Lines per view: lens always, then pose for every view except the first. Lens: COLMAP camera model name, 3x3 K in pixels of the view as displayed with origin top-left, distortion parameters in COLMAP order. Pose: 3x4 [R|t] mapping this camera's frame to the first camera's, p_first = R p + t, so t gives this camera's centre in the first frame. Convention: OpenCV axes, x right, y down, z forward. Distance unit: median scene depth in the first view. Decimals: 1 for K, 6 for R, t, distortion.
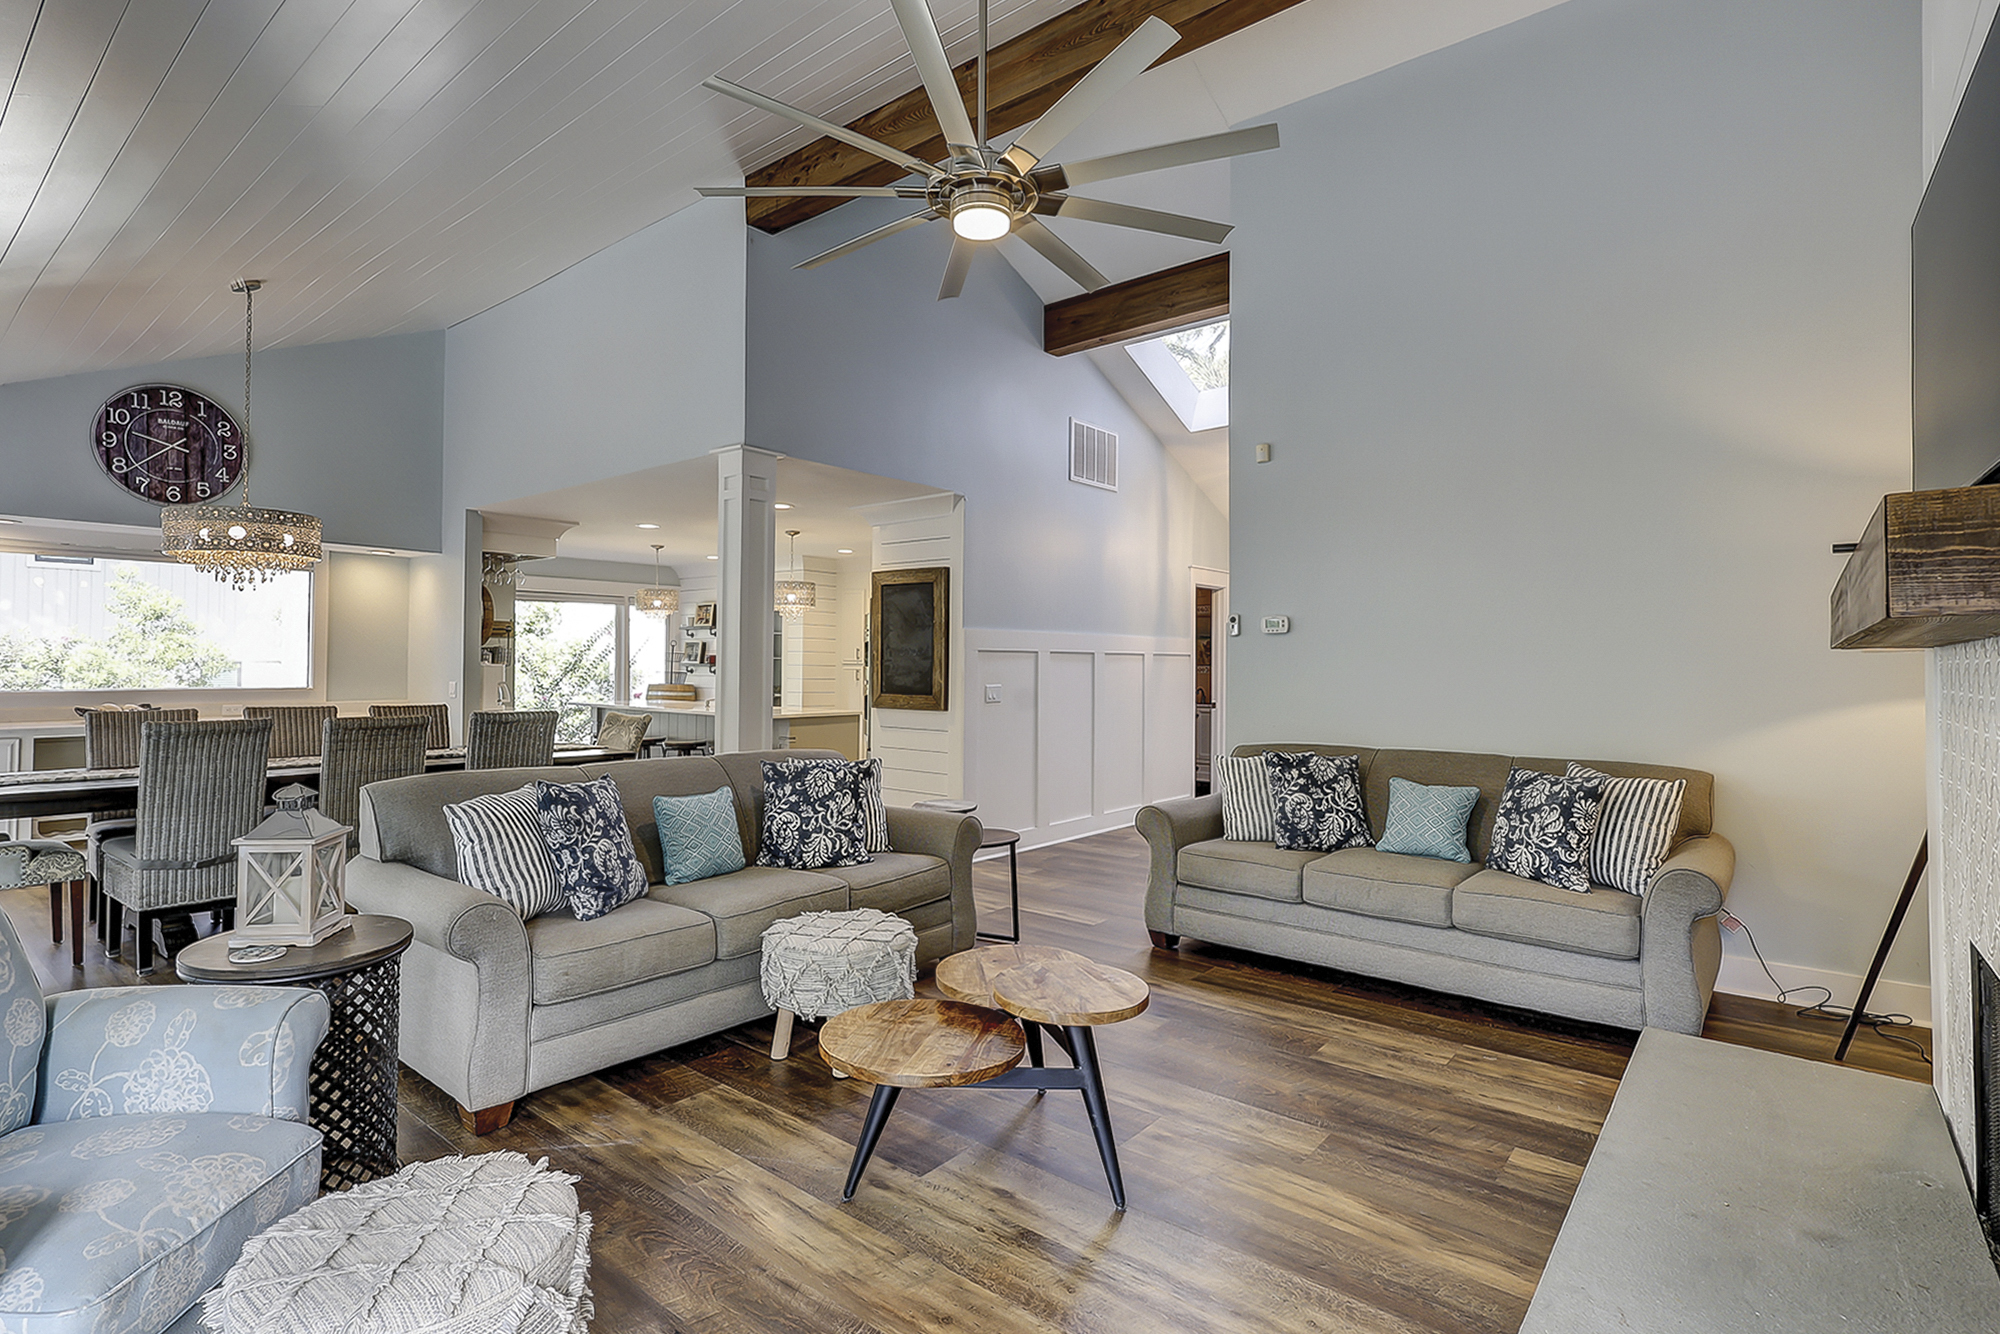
lens RADIAL K [[971.3, 0, 995.5], [0, 971.3, 645.3], [0, 0, 1]] dist [-0.000720, -0.000221]
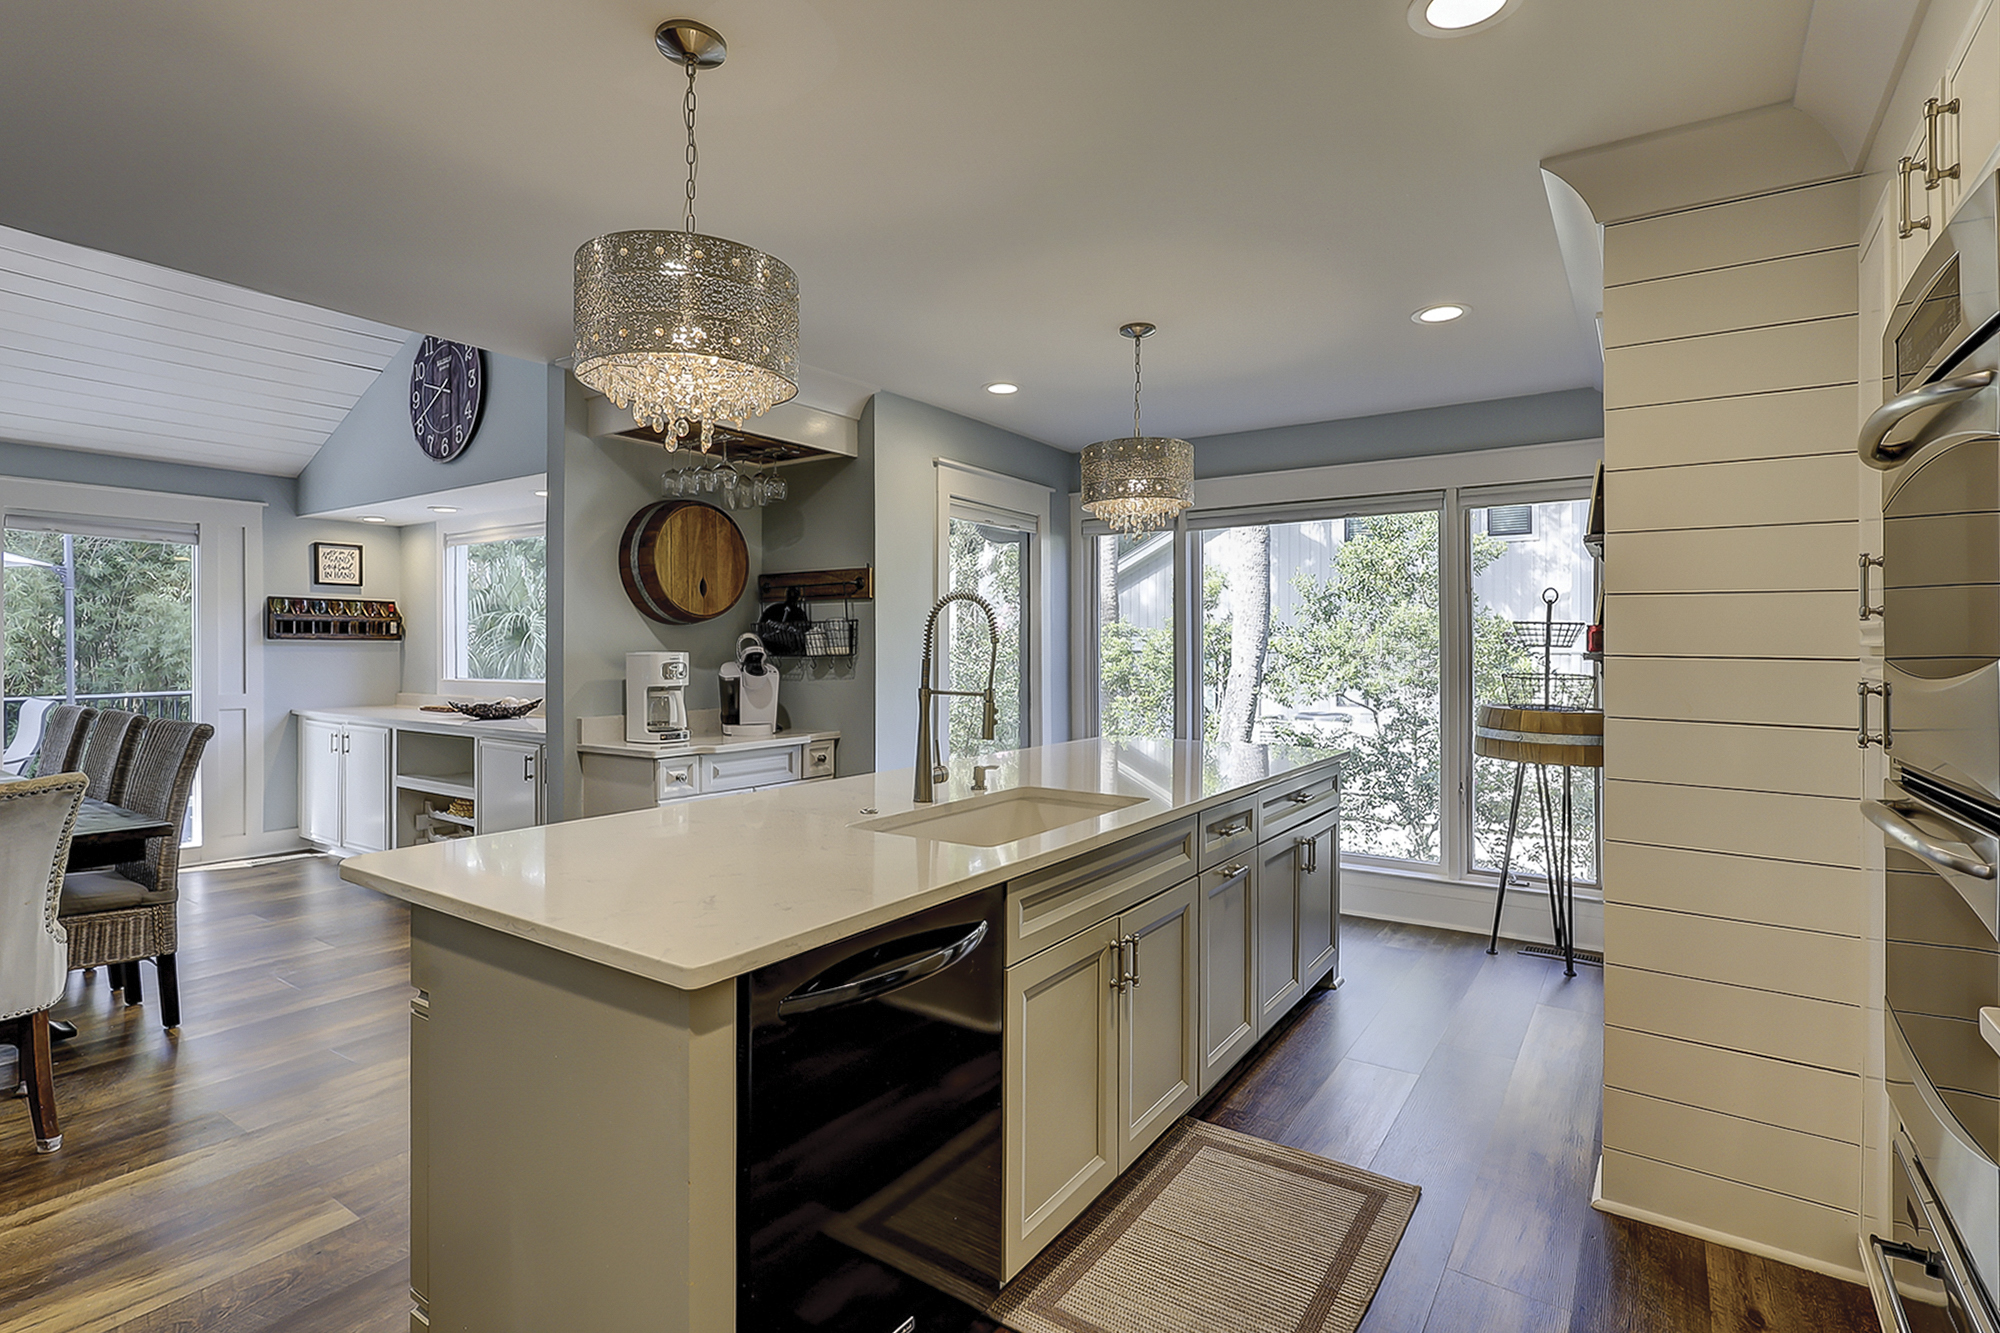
lens RADIAL K [[954.9, 0, 998.2], [0, 954.9, 658.8], [0, 0, 1]] dist [-0.012294, 0.000664]
pose [[0.084849, 0.003981, -0.996386, 0.001766], [0.018823, 0.999807, 0.005598, 0.028186], [0.996216, -0.019230, 0.084758, 1.359633]]
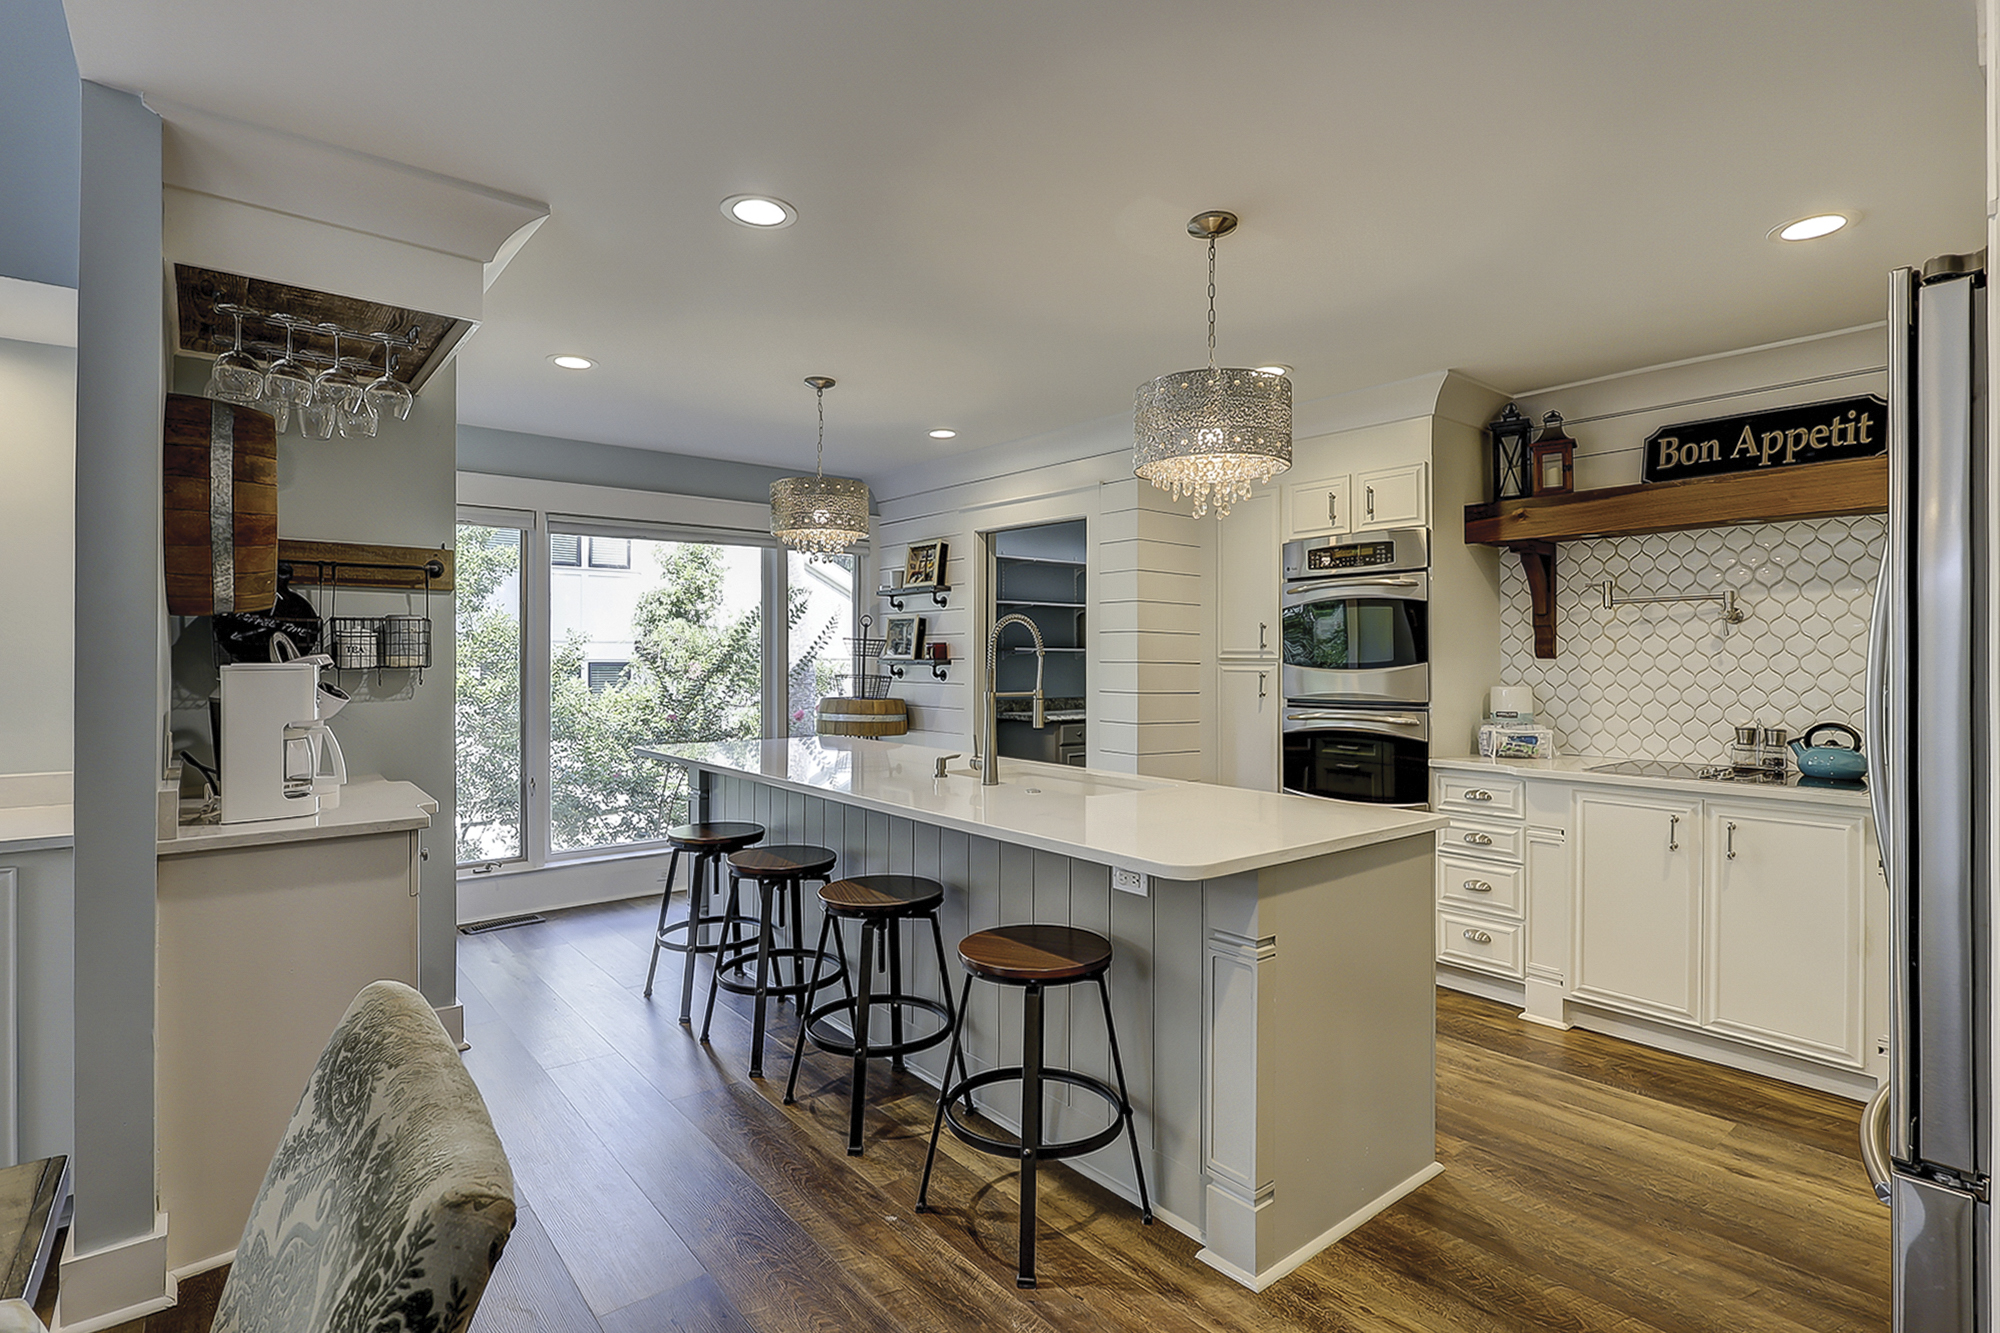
lens RADIAL K [[968.4, 0, 1009.9], [0, 968.4, 649.3], [0, 0, 1]] dist [-0.001456, -0.000765]
pose [[0.981524, -0.007337, -0.191199, -0.277603], [0.009159, 0.999921, 0.008648, 0.017229], [0.191120, -0.010239, 0.981513, 0.894689]]
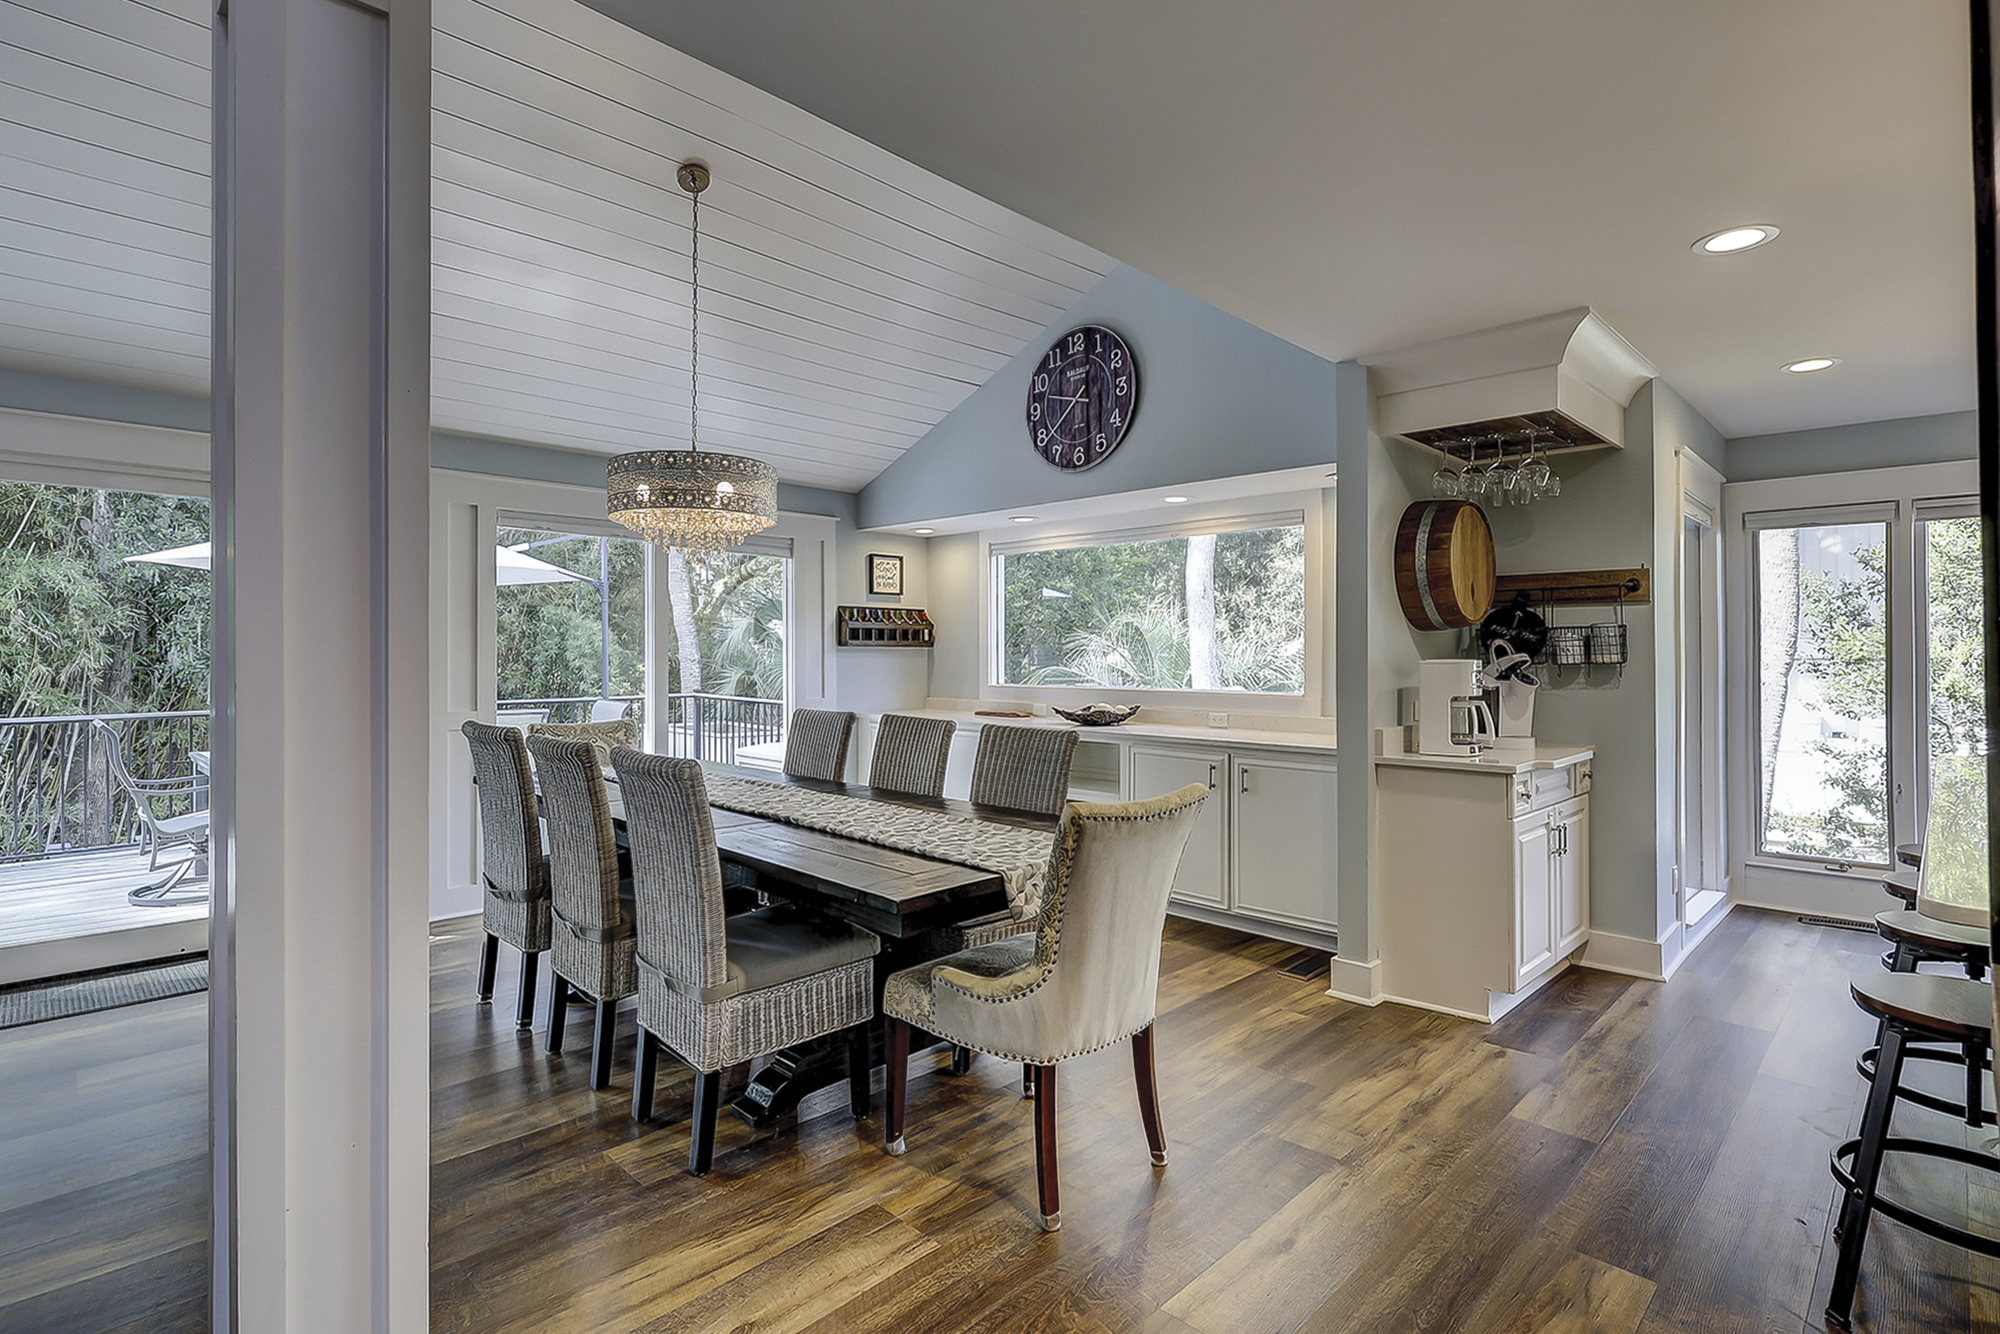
lens RADIAL K [[954.9, 0, 998.2], [0, 954.9, 659.3], [0, 0, 1]] dist [-0.012294, 0.000664]
pose [[-0.106441, -0.000728, -0.994319, -0.021406], [0.017583, 0.999842, -0.002614, 0.019461], [0.994164, -0.017761, -0.106411, 0.987356]]
